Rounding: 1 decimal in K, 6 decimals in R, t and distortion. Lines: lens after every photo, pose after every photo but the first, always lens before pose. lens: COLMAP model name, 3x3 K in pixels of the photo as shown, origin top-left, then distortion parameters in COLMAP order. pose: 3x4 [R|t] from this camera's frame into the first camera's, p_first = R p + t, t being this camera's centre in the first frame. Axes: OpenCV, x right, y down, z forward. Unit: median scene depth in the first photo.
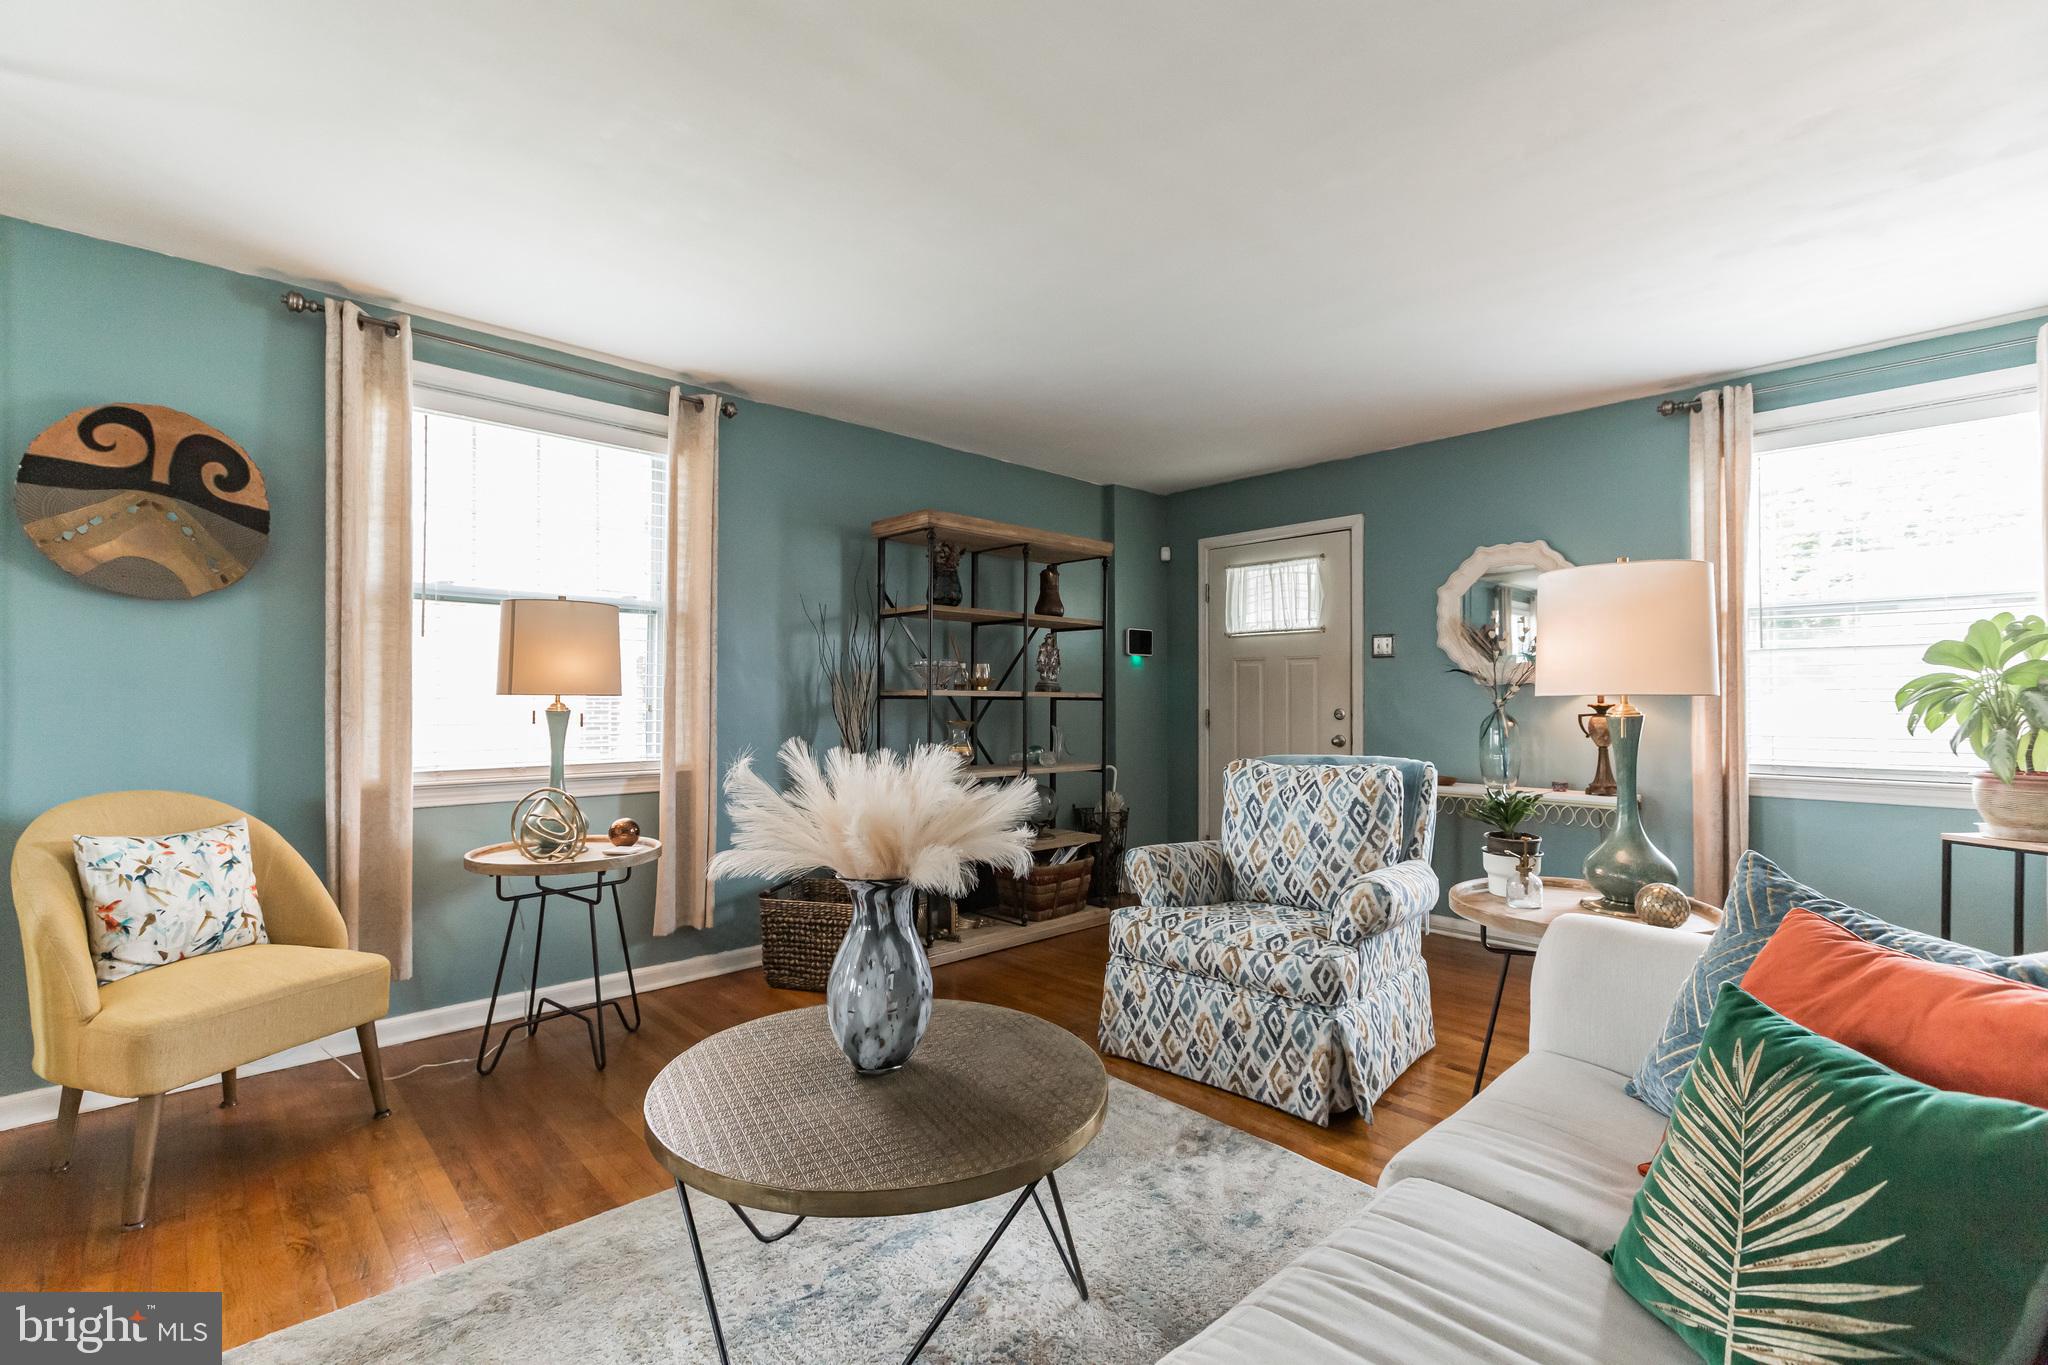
lens RADIAL K [[901.8, 0, 1017.2], [0, 901.8, 696.5], [0, 0, 1]] dist [-0.000067, 0.000206]
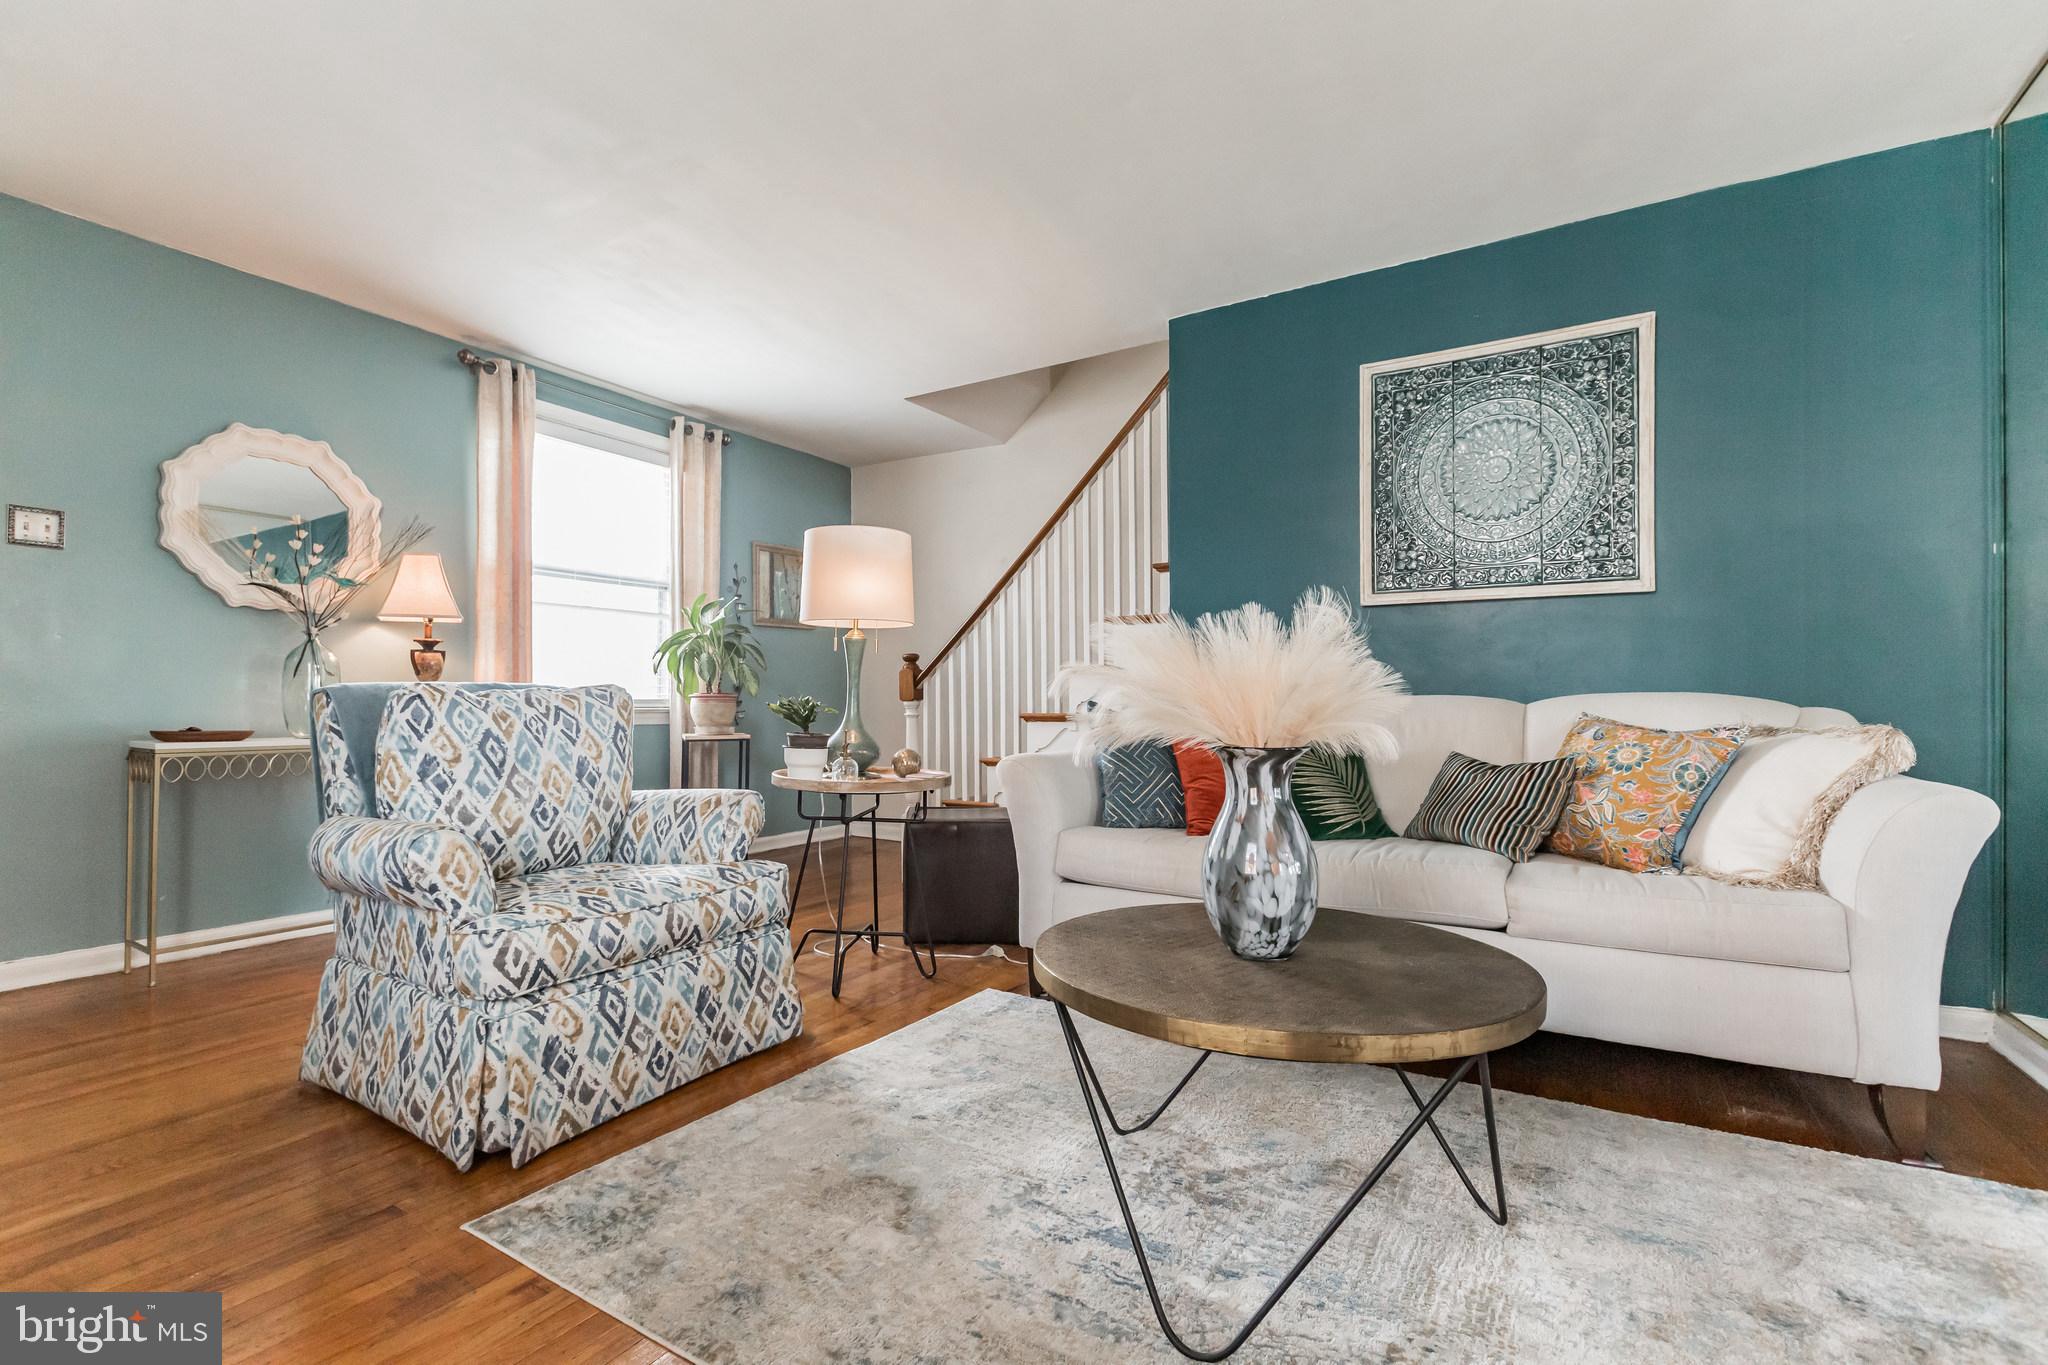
lens RADIAL K [[901.8, 0, 1017.2], [0, 901.8, 696.5], [0, 0, 1]] dist [-0.000067, 0.000206]
pose [[-0.262934, 0.007052, 0.964788, -0.577715], [-0.012363, 0.999867, -0.010677, 0.094278], [-0.964735, -0.014736, -0.262811, 0.875093]]
